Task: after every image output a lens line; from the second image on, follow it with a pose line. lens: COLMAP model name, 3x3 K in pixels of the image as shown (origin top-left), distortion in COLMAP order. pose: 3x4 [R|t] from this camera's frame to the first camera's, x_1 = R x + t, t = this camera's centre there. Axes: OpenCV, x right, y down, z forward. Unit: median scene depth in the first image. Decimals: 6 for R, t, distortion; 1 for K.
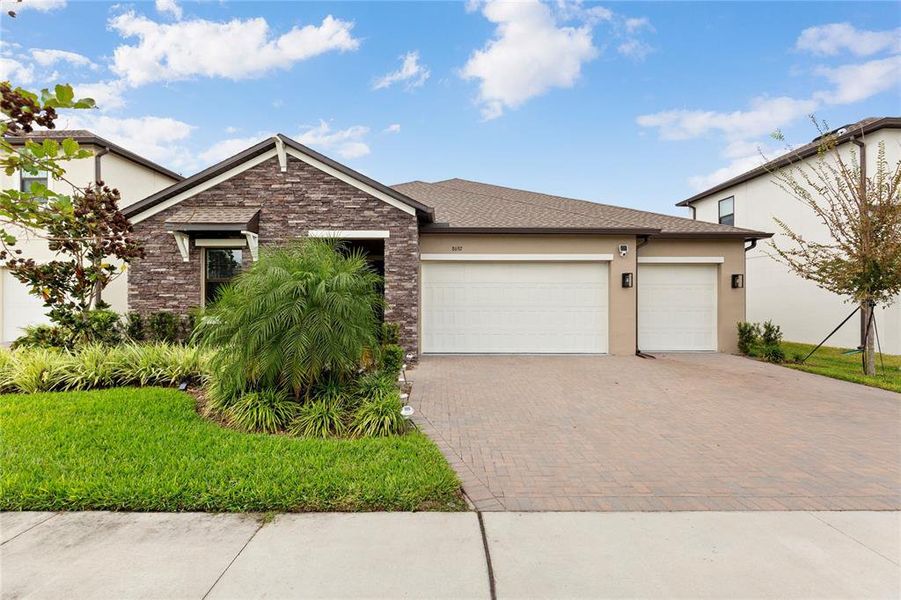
lens RADIAL K [[414.7, 0, 445.6], [0, 414.7, 295.9], [0, 0, 1]] dist [0.003172, -0.000176]
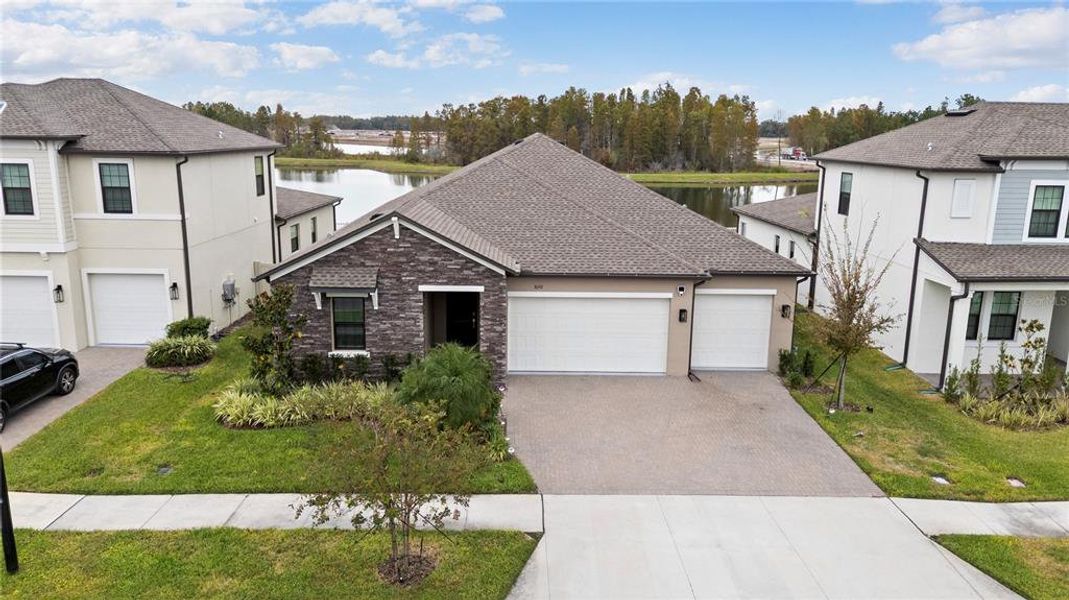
lens RADIAL K [[738.8, 0, 534.5], [0, 738.8, 300.0], [0, 0, 1]] dist [0.047124, -0.001549]
pose [[0.999803, 0.010460, 0.016839, -0.021672], [-0.013819, 0.976790, 0.213755, -0.590583], [-0.014213, -0.213946, 0.976742, -1.163625]]
